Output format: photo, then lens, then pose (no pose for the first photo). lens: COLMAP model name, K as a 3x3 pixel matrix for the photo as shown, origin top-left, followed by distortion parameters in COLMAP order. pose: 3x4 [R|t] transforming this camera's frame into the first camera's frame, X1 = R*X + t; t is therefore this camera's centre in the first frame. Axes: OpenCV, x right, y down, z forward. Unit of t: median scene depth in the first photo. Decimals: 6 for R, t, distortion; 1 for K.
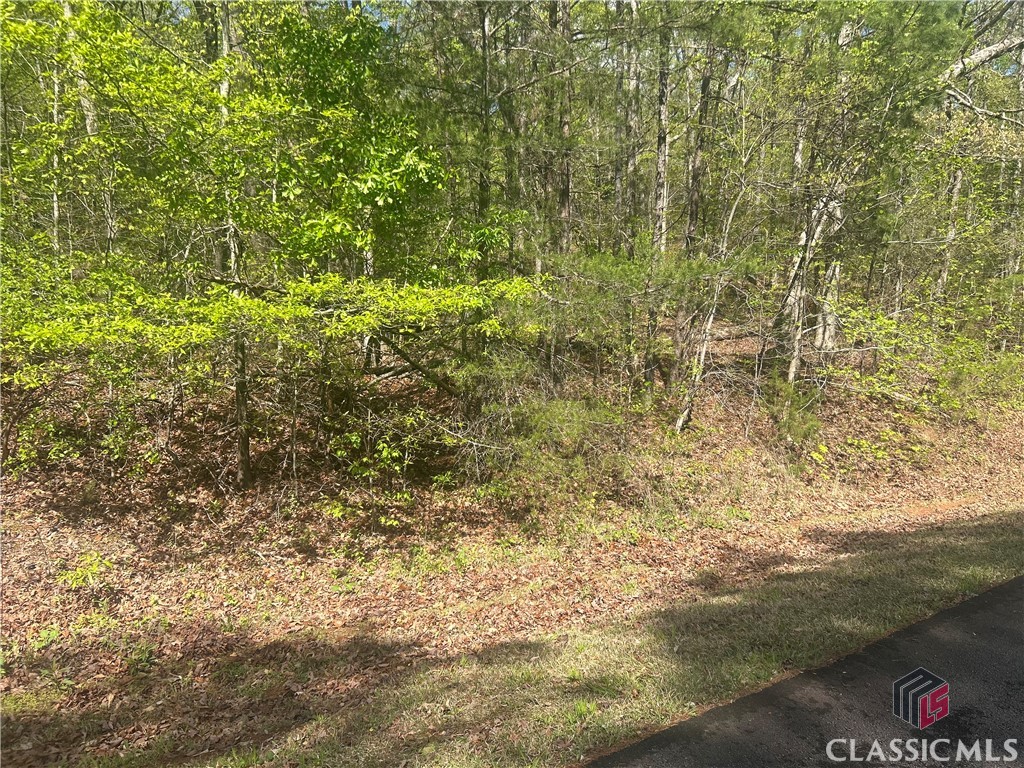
lens RADIAL K [[760.0, 0, 512.0], [0, 760.0, 384.0], [0, 0, 1]] dist [0.041977, -0.056011]
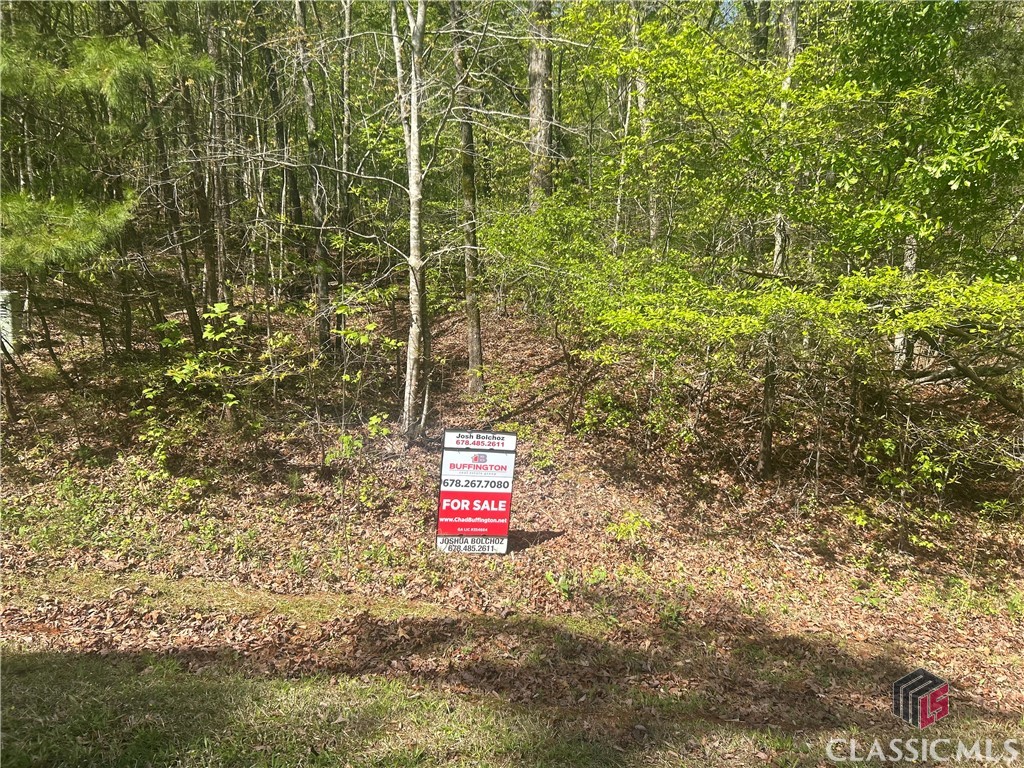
lens RADIAL K [[760.0, 0, 512.0], [0, 760.0, 384.0], [0, 0, 1]] dist [0.041977, -0.056011]
pose [[0.800874, 0.091463, -0.591807, -0.034871], [-0.086374, 0.995576, 0.036978, 0.003103], [0.592571, 0.021502, 0.805231, -0.022644]]
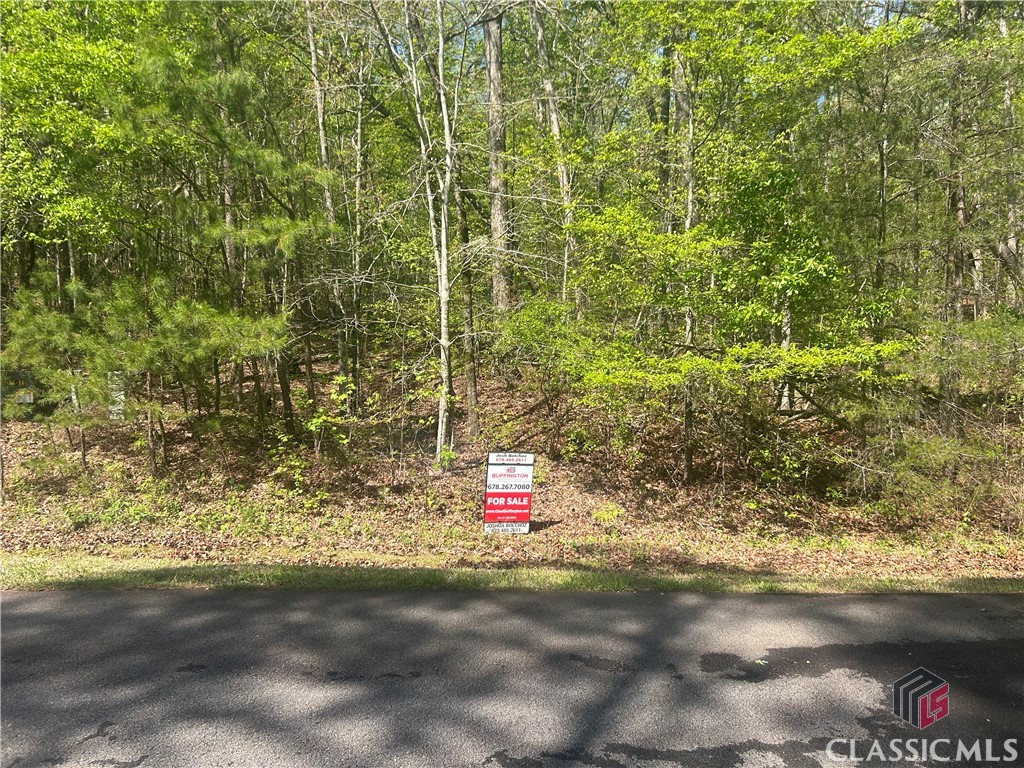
lens RADIAL K [[769.8, 0, 512.0], [0, 769.8, 384.0], [0, 0, 1]] dist [0.107383, -0.225360]
pose [[0.862920, 0.017799, -0.505027, 0.129118], [-0.050018, 0.997480, -0.050309, 0.042683], [0.502859, 0.068673, 0.861636, -0.567839]]
